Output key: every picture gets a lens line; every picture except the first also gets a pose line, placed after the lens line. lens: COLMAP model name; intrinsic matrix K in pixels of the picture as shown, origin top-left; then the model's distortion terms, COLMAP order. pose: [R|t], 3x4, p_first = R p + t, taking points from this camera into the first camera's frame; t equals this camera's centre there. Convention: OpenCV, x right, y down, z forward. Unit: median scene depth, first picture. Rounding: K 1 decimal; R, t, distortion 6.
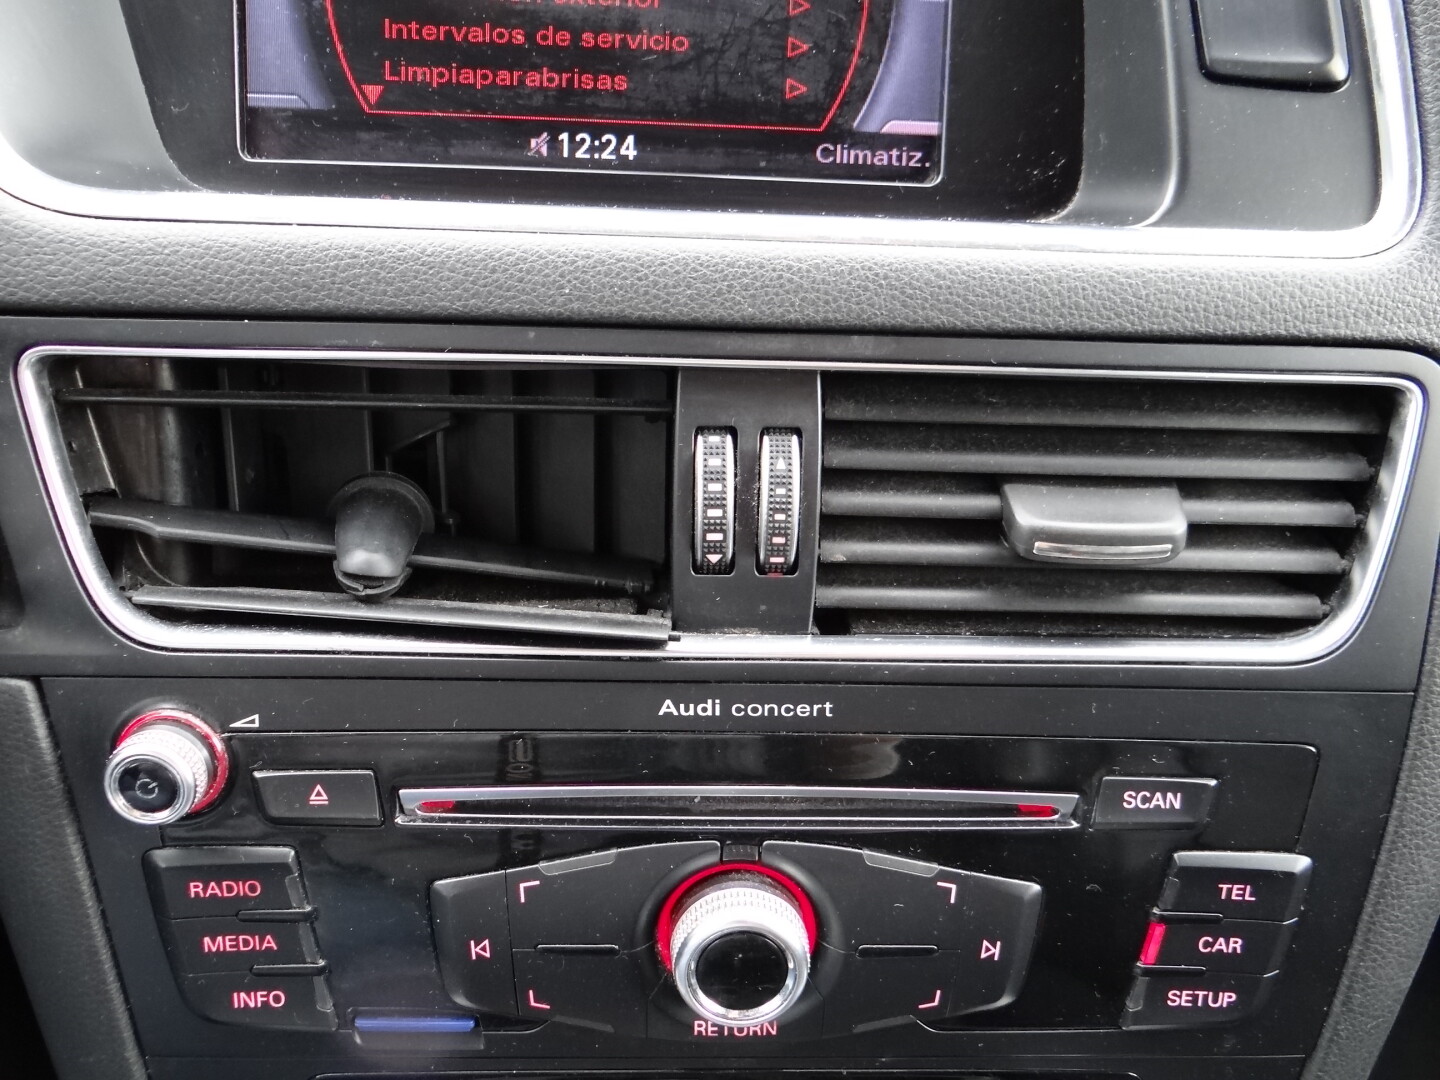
lens RADIAL K [[1136.5, 0, 715.5], [0, 1136.5, 538.2], [0, 0, 1]] dist [-0.001868, -0.008967]
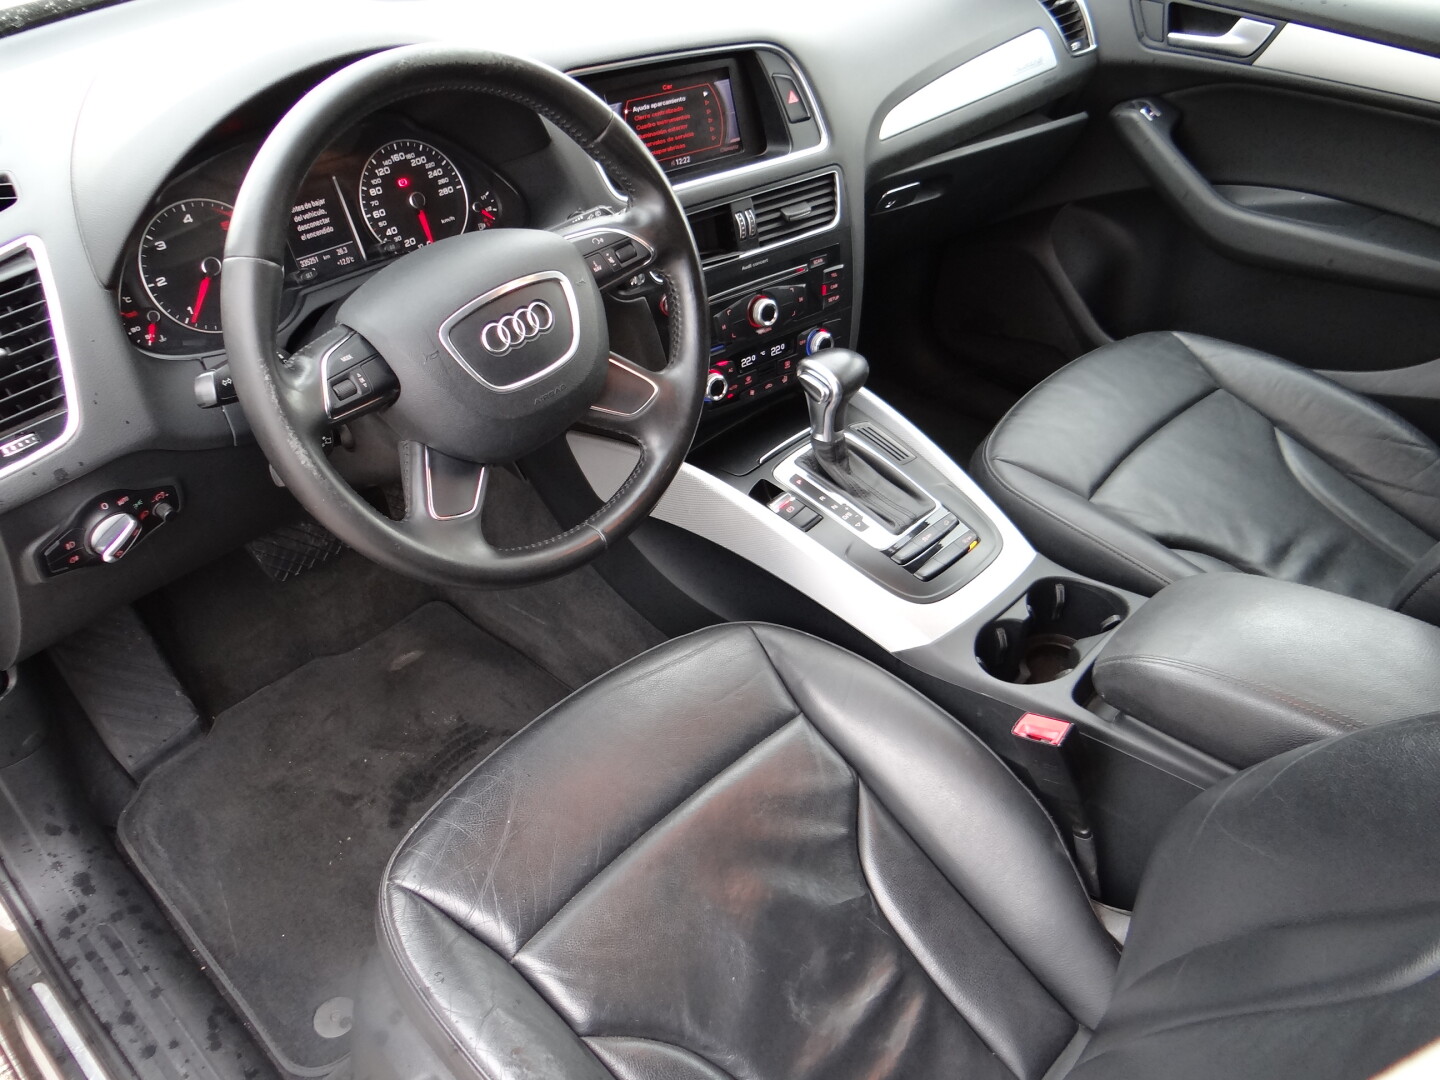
lens RADIAL K [[1136.5, 0, 719.5], [0, 1136.5, 542.5], [0, 0, 1]] dist [-0.001868, -0.008967]
pose [[0.810964, -0.388118, 0.437837, -2.900834], [0.294937, 0.917458, 0.266990, -0.119903], [-0.505321, -0.087385, 0.858496, -3.535008]]
